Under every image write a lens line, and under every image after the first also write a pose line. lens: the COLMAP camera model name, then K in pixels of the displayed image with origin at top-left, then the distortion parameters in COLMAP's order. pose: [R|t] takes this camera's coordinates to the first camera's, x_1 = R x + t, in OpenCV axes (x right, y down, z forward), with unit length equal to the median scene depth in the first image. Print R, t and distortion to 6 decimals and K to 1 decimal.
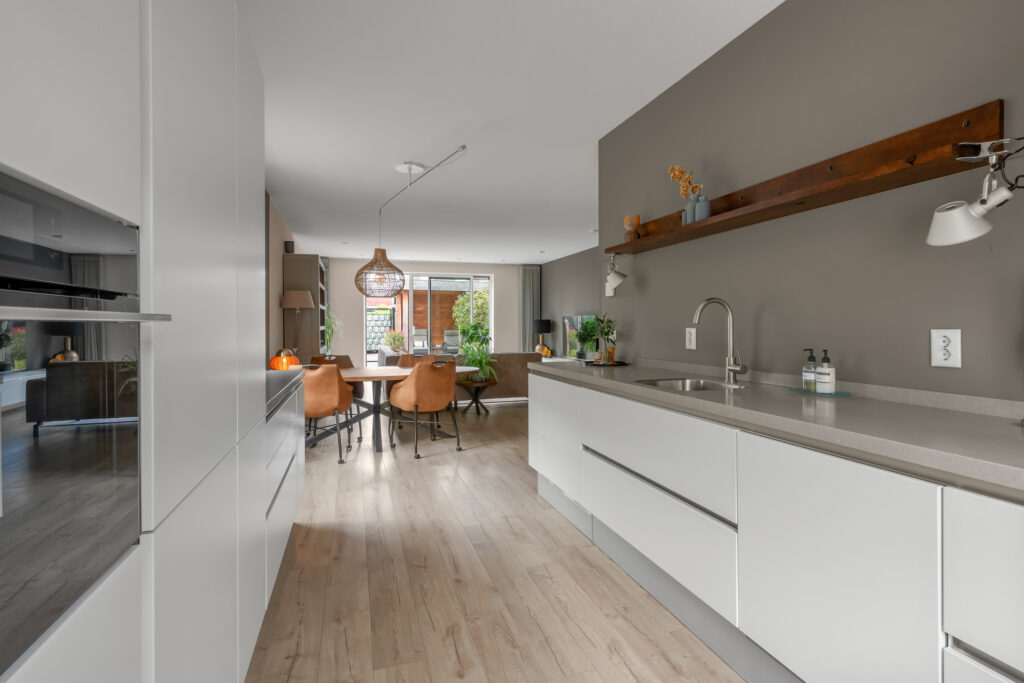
lens RADIAL K [[497.6, 0, 509.1], [0, 497.6, 330.6], [0, 0, 1]] dist [0.000166, -0.000035]
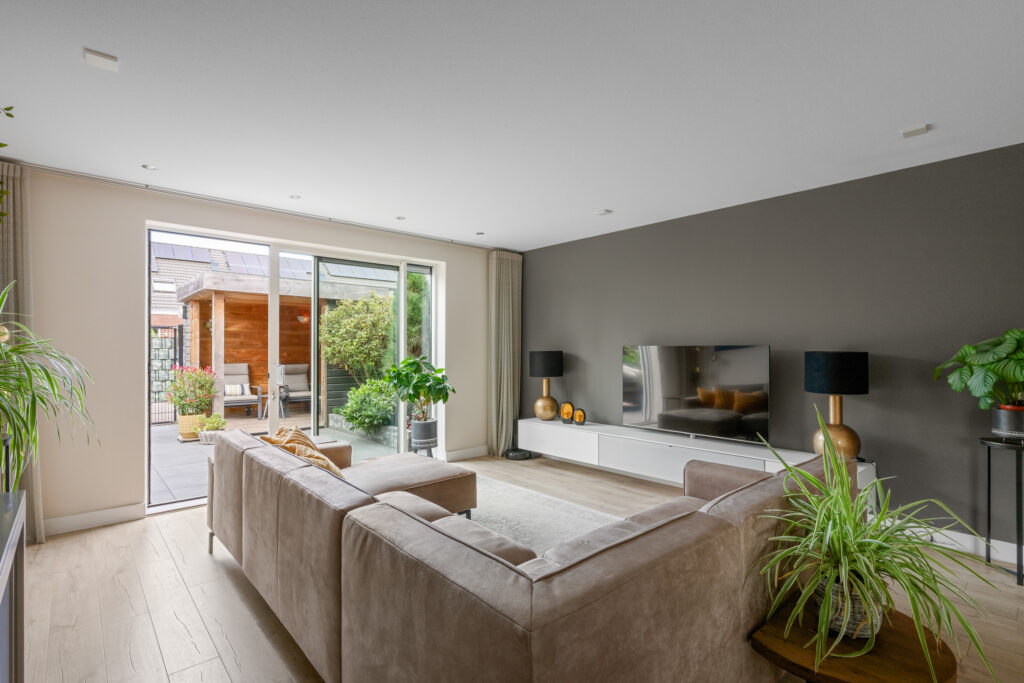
lens RADIAL K [[497.6, 0, 508.8], [0, 497.6, 346.3], [0, 0, 1]] dist [0.000166, -0.000035]
pose [[0.914468, 0.007913, 0.404580, -0.176820], [0.000869, 0.999768, -0.021519, -0.015118], [-0.404657, 0.020030, 0.914249, 0.500191]]
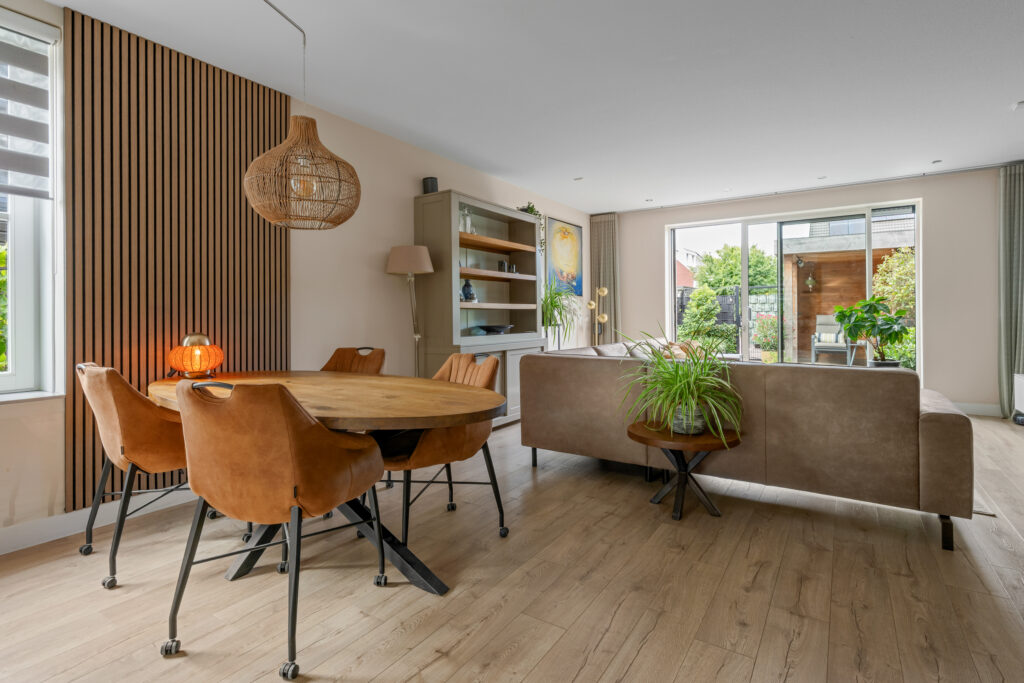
lens RADIAL K [[497.6, 0, 517.9], [0, 497.6, 313.6], [0, 0, 1]] dist [0.000166, -0.000035]
pose [[0.631906, 0.001075, -0.775044, 0.095266], [-0.011965, 0.999893, -0.008368, 0.007756], [0.774953, 0.014561, 0.631852, 0.387191]]
